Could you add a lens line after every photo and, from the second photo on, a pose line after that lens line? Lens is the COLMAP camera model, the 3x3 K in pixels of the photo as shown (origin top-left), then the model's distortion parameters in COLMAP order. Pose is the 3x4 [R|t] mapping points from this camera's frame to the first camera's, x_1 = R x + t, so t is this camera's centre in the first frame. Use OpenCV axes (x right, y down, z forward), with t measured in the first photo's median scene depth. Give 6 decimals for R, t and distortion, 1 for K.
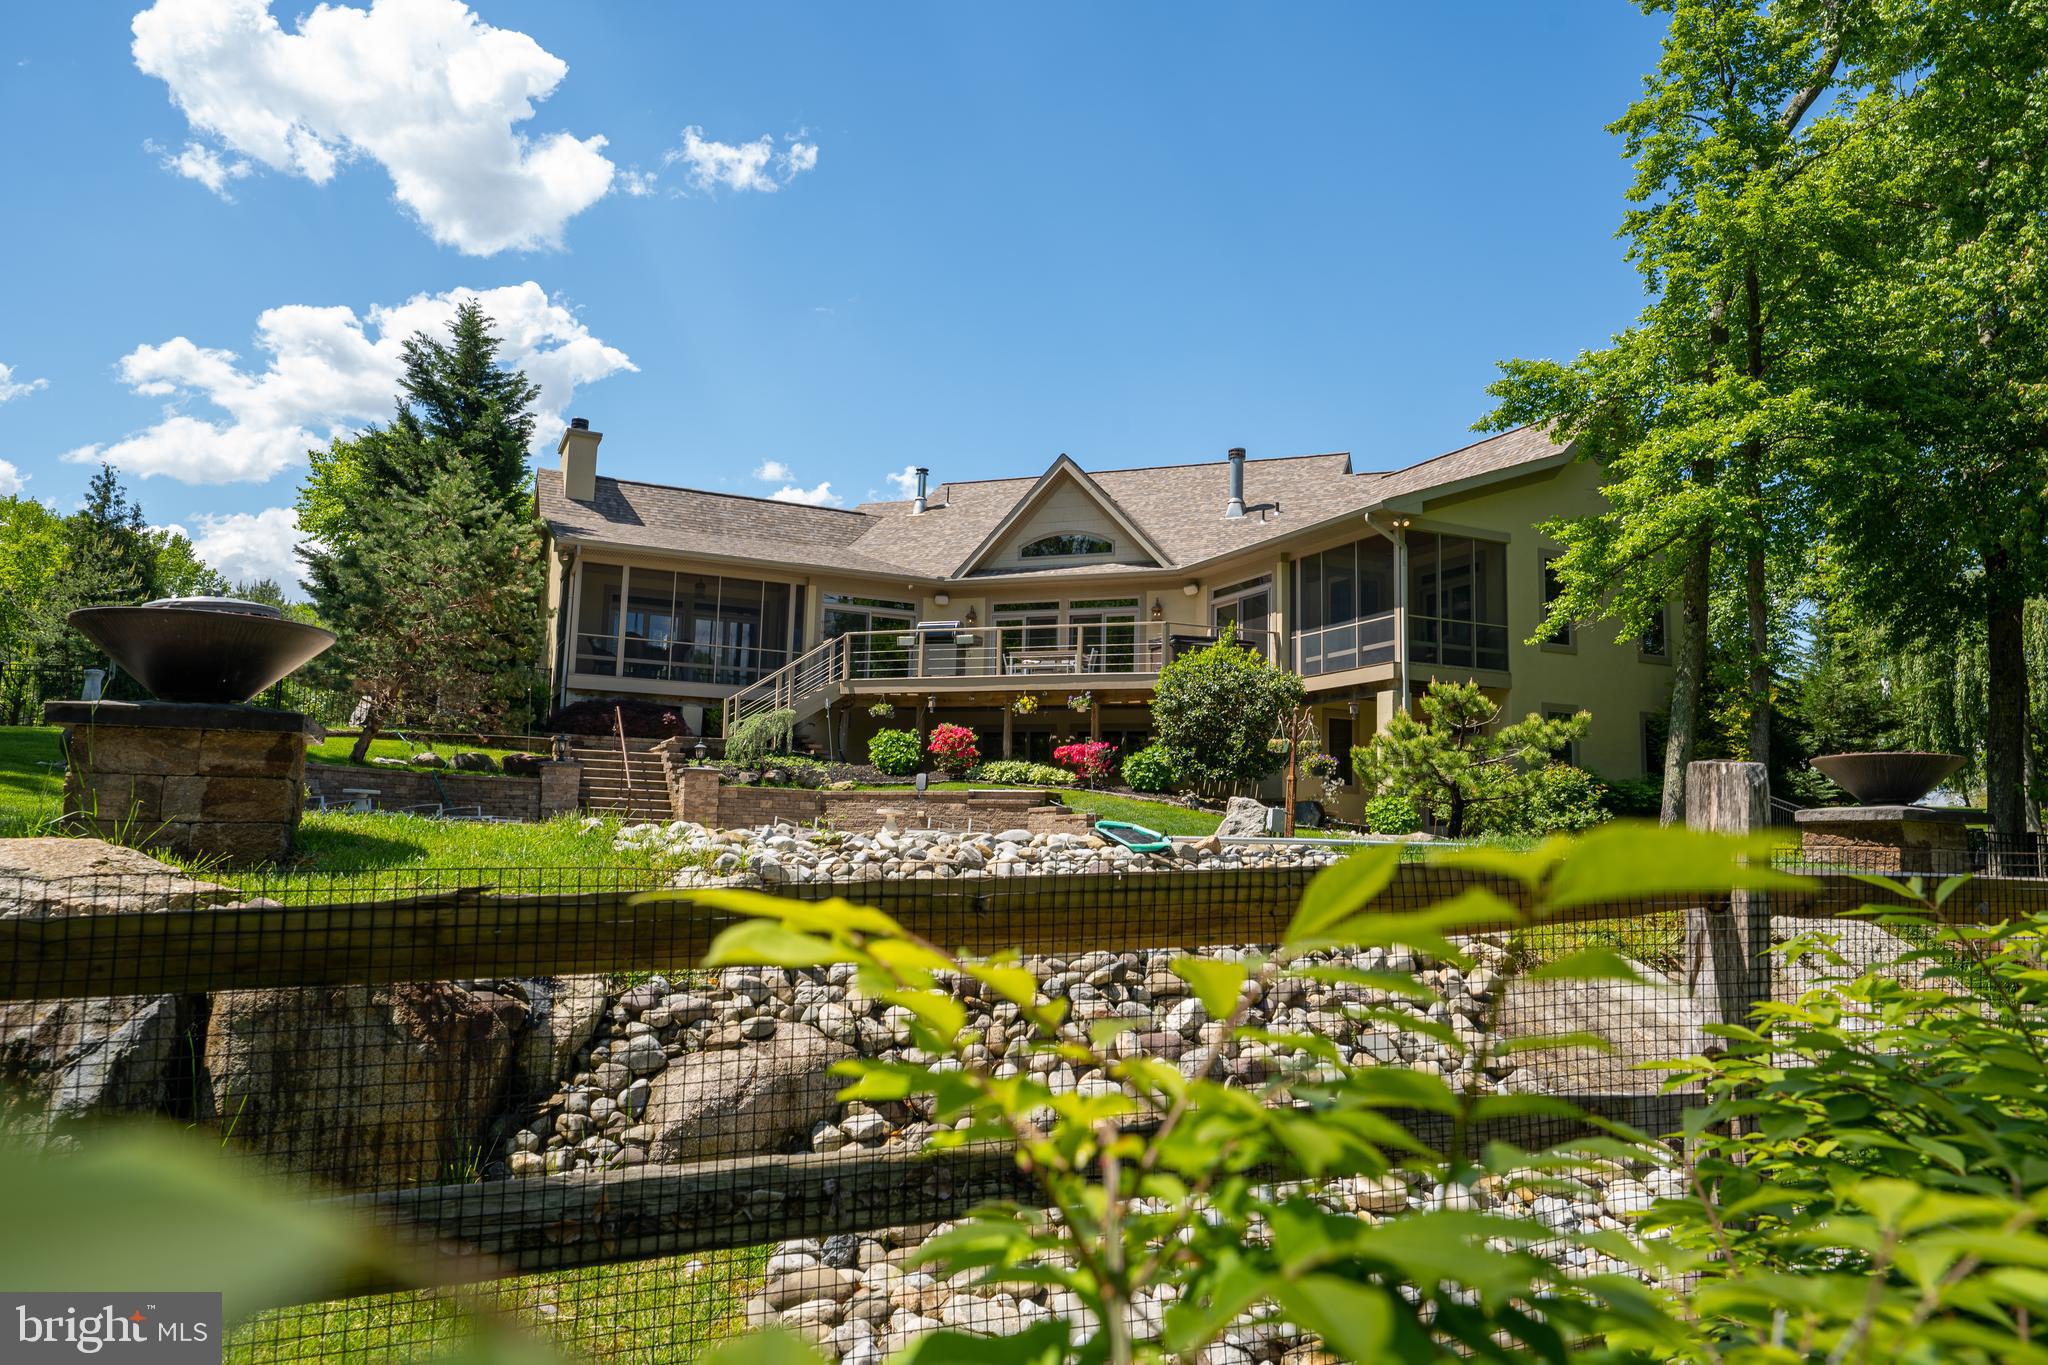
lens RADIAL K [[1385.7, 0, 1025.4], [0, 1385.7, 663.8], [0, 0, 1]] dist [0.030743, -0.001640]
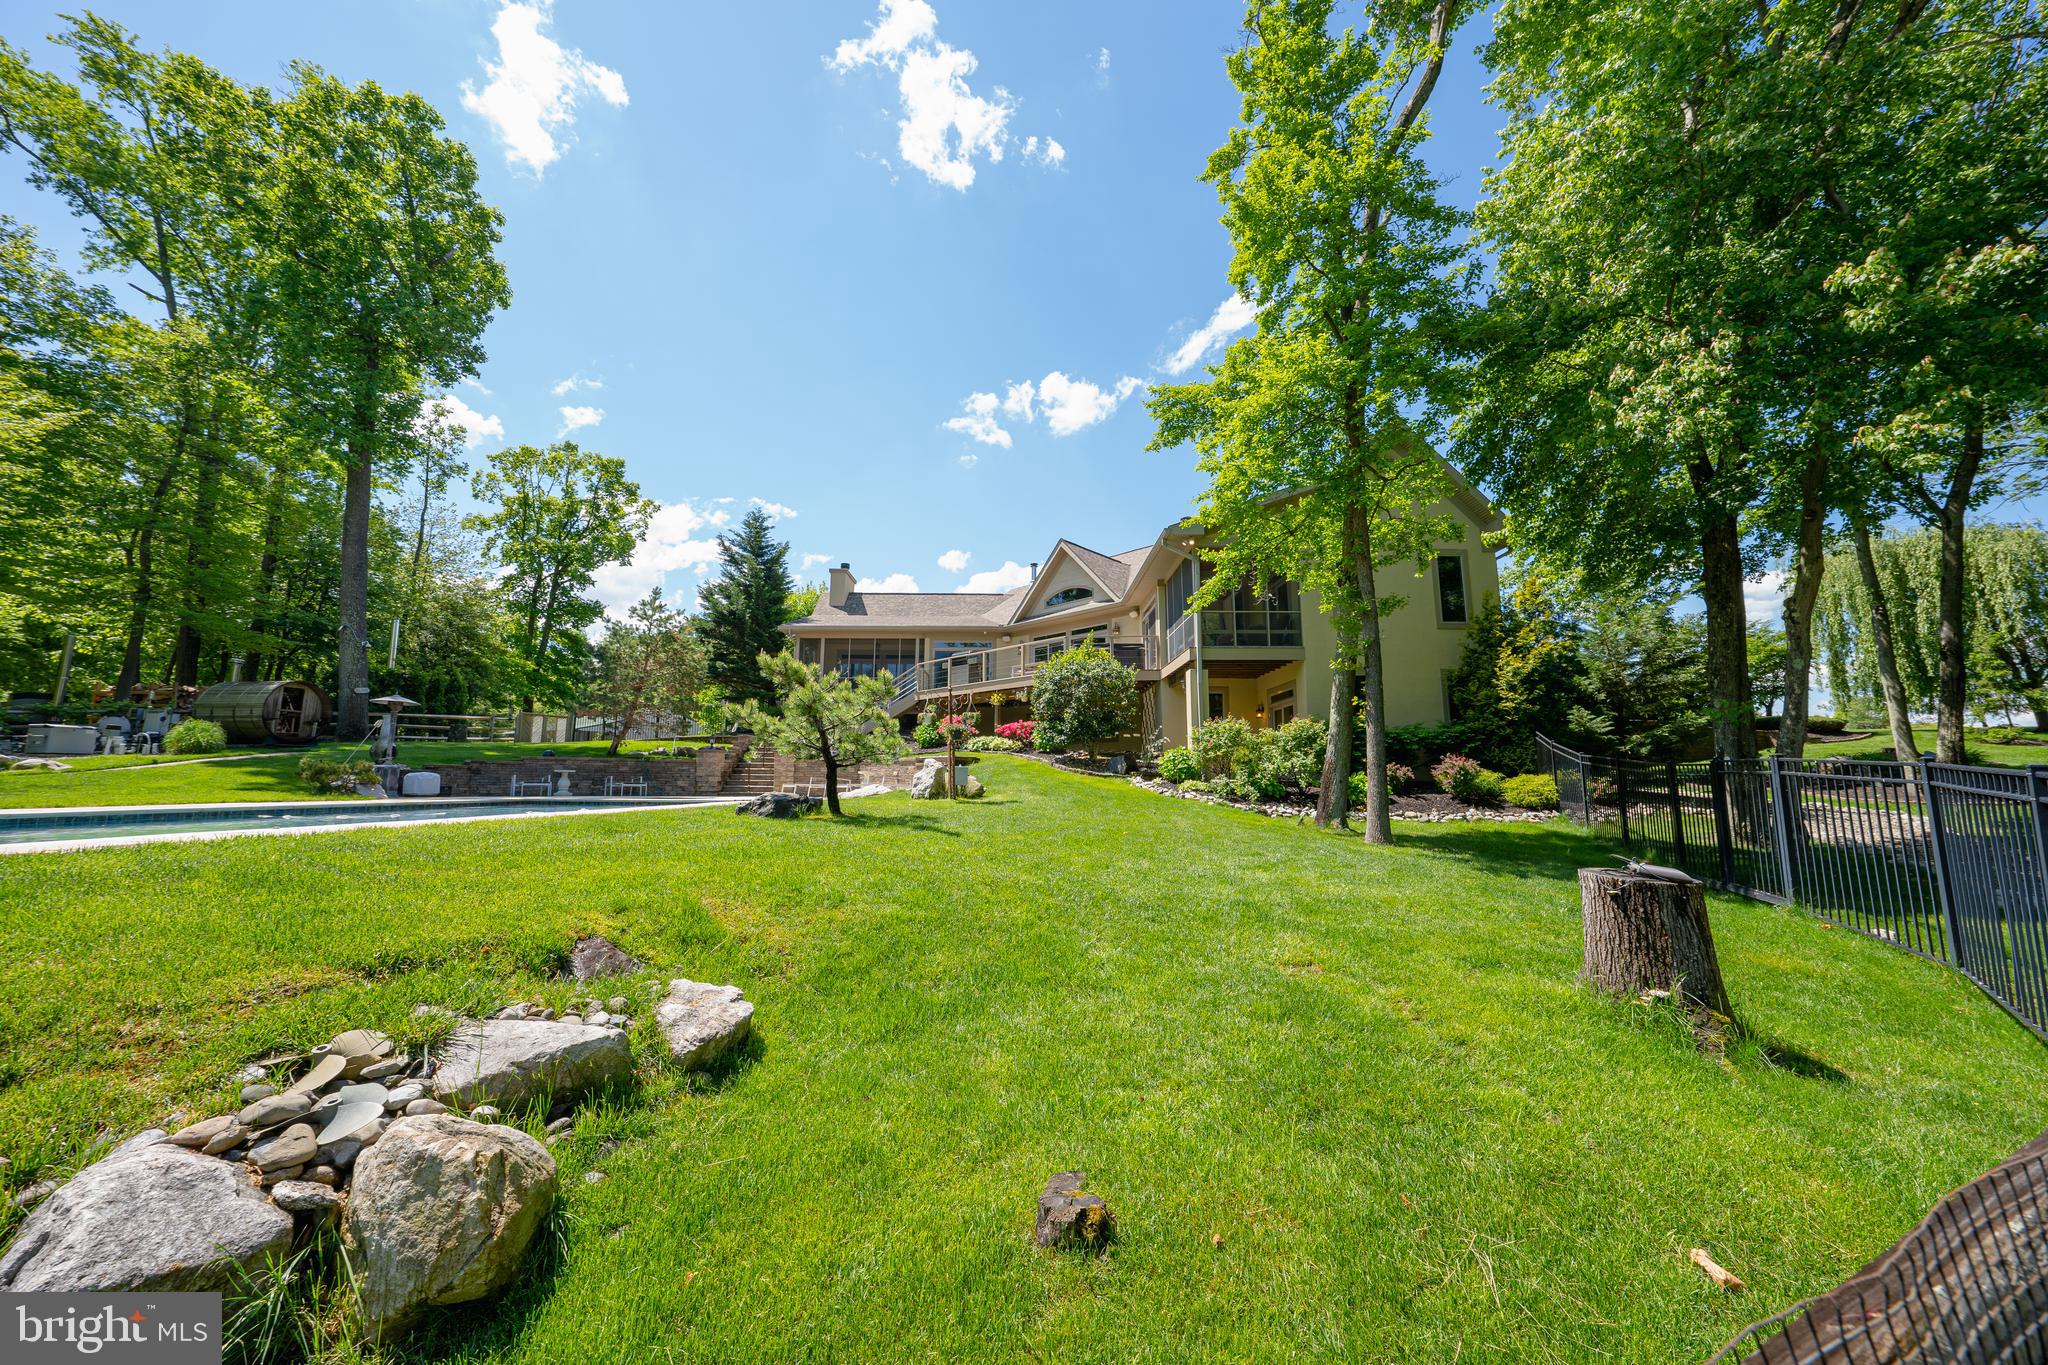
lens RADIAL K [[715.1, 0, 1026.9], [0, 715.1, 671.9], [0, 0, 1]] dist [-0.019838, -0.000035]
pose [[0.912156, -0.085919, -0.400737, 0.355581], [0.077146, 0.996295, -0.038009, 0.032196], [0.402517, 0.003755, 0.915405, 0.283949]]
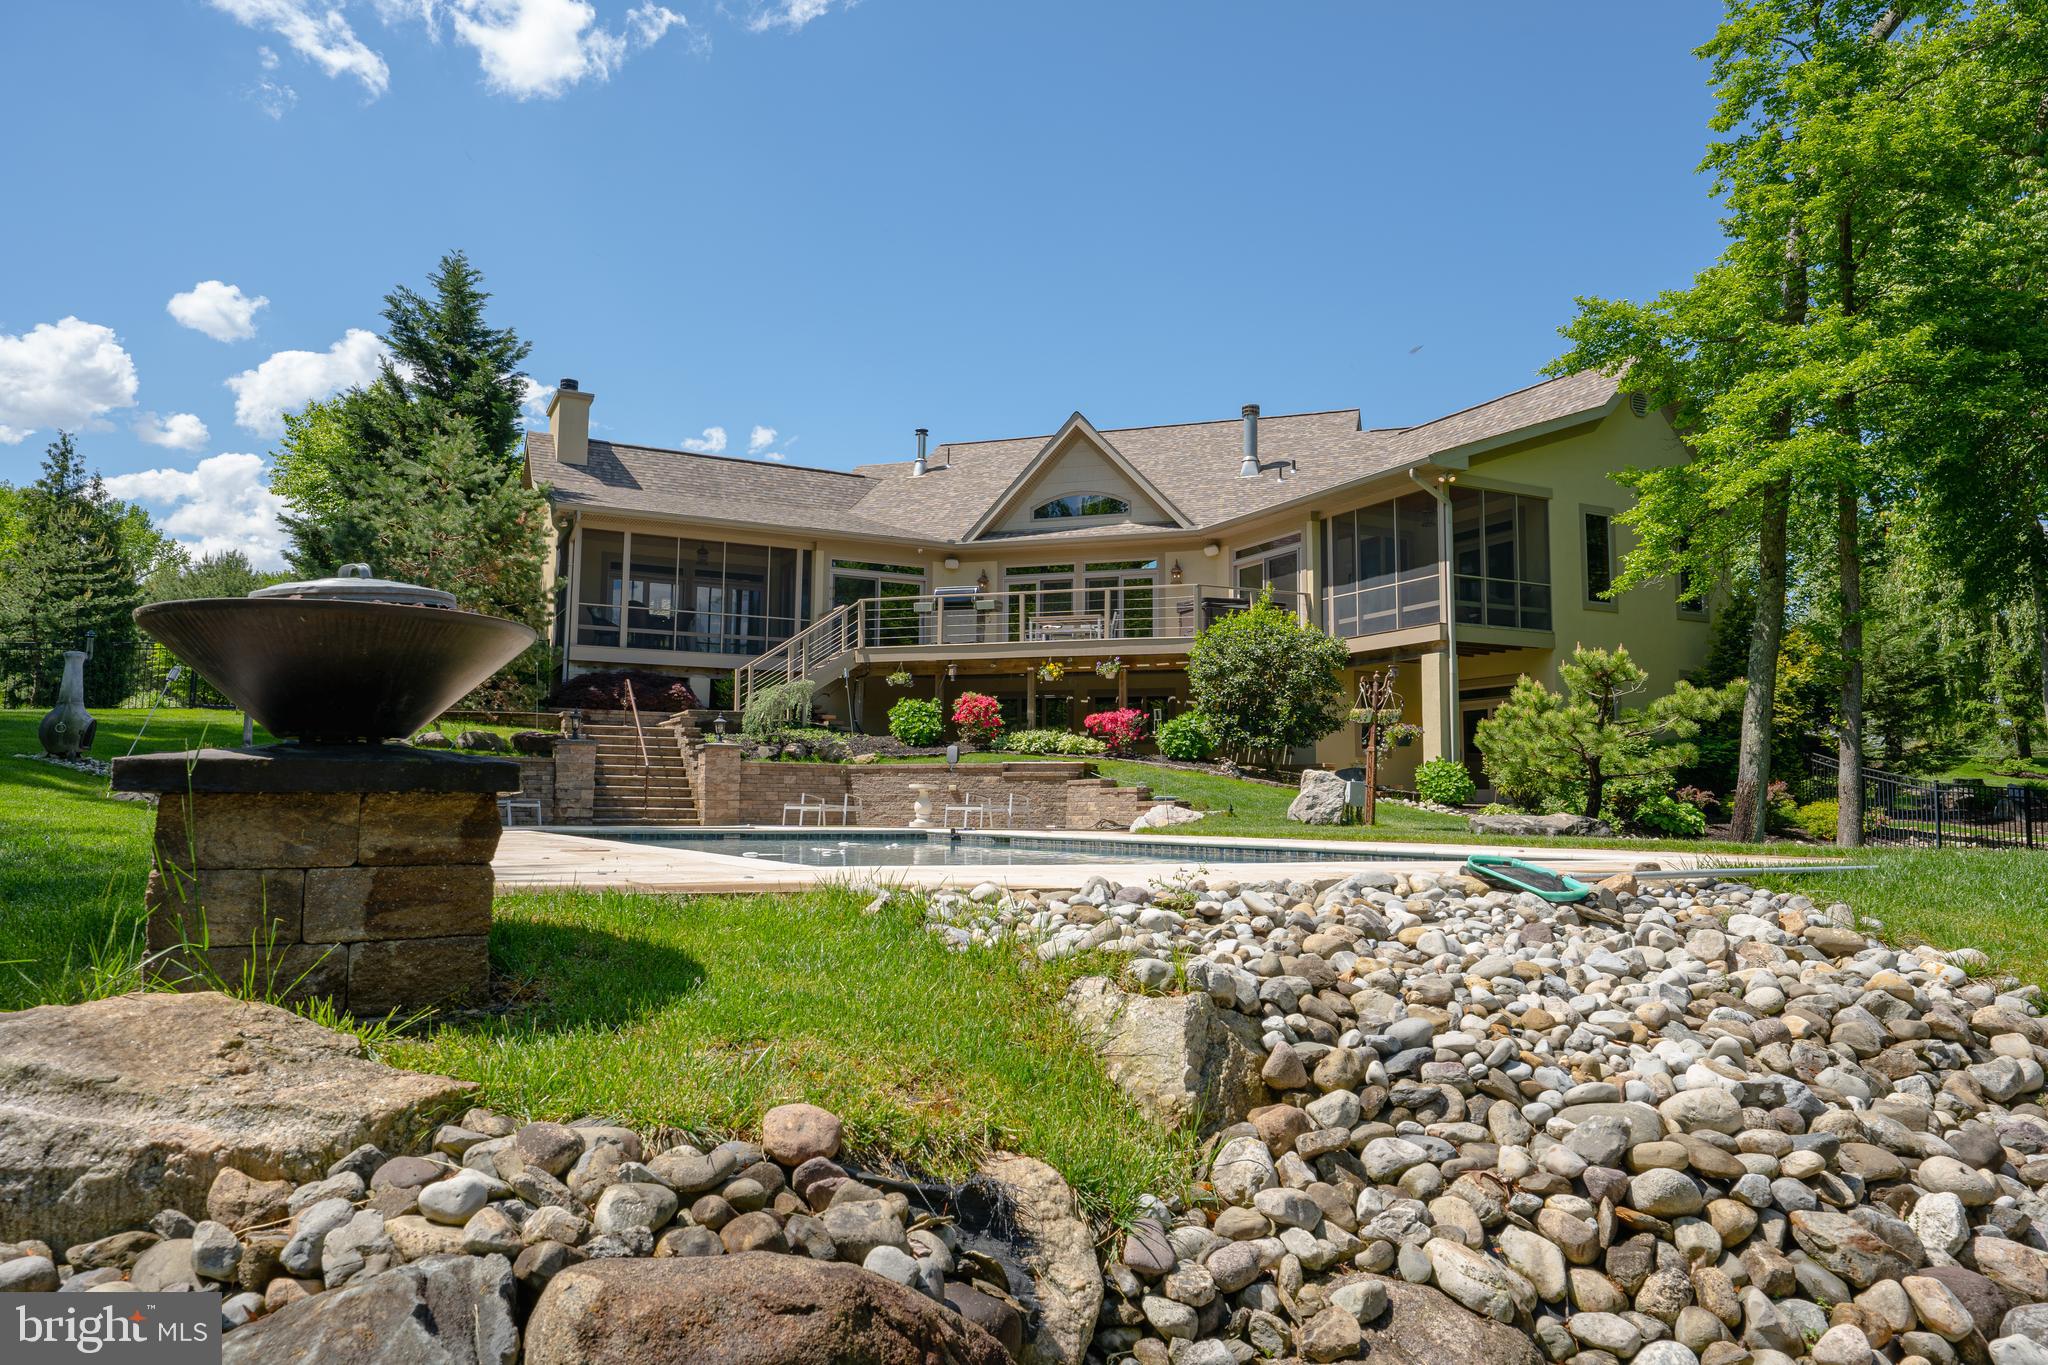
lens RADIAL K [[1346.9, 0, 1021.4], [0, 1346.9, 666.1], [0, 0, 1]] dist [0.031502, 0.000749]
pose [[0.999435, -0.013544, 0.030746, -0.049935], [0.012582, 0.999432, 0.031258, -0.003968], [-0.031151, -0.030854, 0.999038, 0.062017]]
